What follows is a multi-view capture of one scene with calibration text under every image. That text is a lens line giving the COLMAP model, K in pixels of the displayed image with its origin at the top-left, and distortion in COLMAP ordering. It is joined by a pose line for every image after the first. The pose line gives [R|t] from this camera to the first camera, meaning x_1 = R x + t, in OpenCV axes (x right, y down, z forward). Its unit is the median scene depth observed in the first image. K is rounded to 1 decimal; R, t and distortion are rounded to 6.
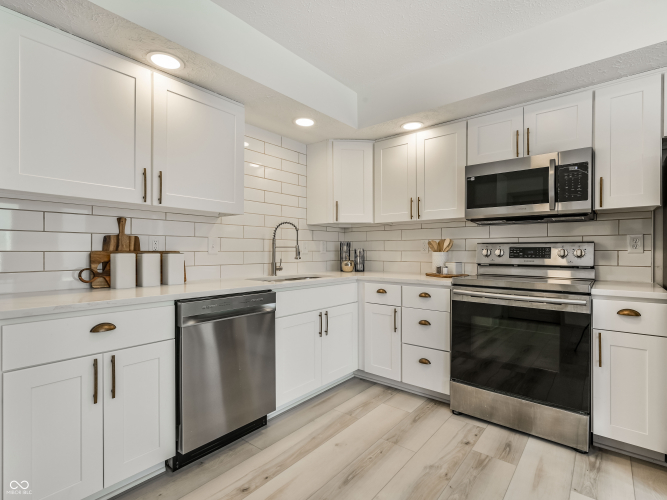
lens RADIAL K [[331.8, 0, 333.4], [0, 331.8, 252.8], [0, 0, 1]] dist [-0.000548, -0.000184]
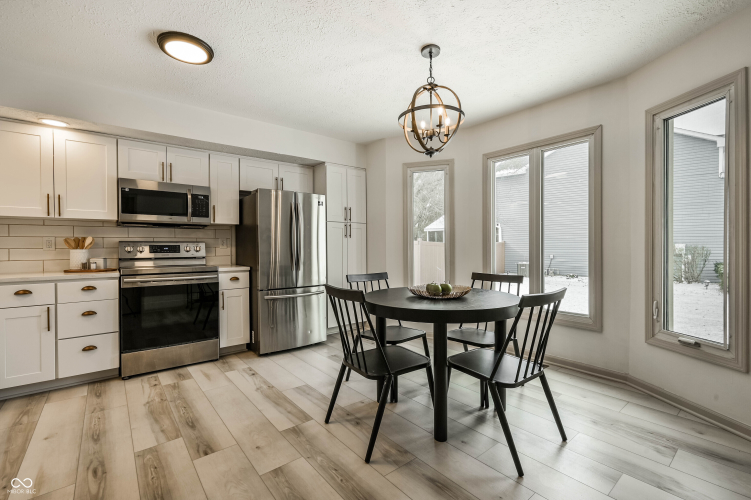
lens RADIAL K [[337.0, 0, 380.5], [0, 337.0, 244.5], [0, 0, 1]] dist [0.000601, 0.000034]
pose [[0.197215, 0.002269, 0.980358, -0.674765], [0.010040, 0.999940, -0.004334, -0.003832], [-0.980309, 0.010697, 0.197181, -0.184727]]
